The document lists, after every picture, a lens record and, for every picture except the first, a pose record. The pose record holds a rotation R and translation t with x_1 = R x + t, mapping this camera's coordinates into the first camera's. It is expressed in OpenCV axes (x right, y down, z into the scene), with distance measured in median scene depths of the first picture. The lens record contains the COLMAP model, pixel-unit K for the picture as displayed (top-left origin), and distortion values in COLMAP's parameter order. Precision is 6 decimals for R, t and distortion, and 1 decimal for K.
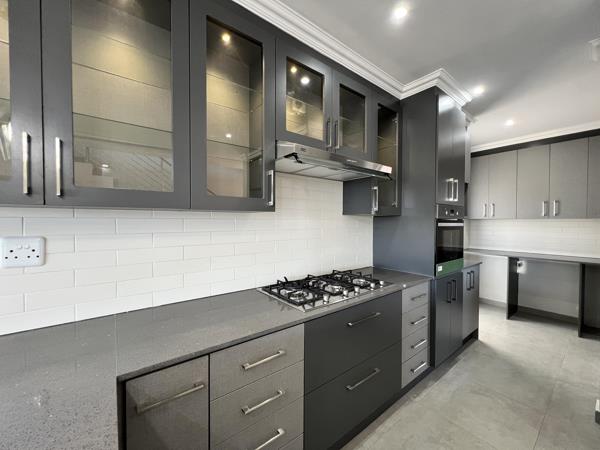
lens RADIAL K [[247.8, 0, 299.3], [0, 247.8, 224.8], [0, 0, 1]] dist [0.001854, 0.000523]
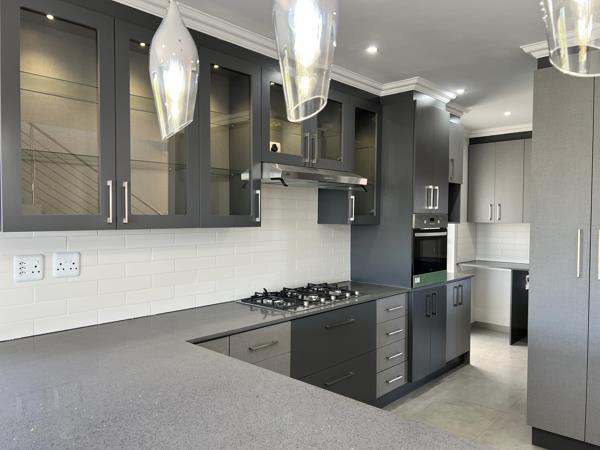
lens RADIAL K [[451.7, 0, 294.1], [0, 451.7, 225.1], [0, 0, 1]] dist [0.082172, -0.010532]
pose [[0.989583, -0.000482, 0.143965, -0.163014], [-0.000489, 0.999977, 0.006709, -0.050128], [-0.143965, -0.006710, 0.989560, -0.686285]]
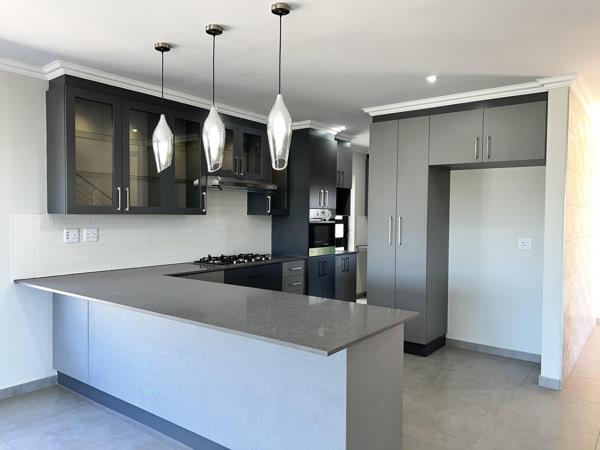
lens RADIAL K [[451.7, 0, 298.0], [0, 451.7, 223.5], [0, 0, 1]] dist [0.082172, -0.010532]
pose [[0.970082, 0.000034, 0.242777, -0.169056], [-0.001373, 0.999985, 0.005348, -0.006119], [-0.242773, -0.005521, 0.970067, -1.596356]]
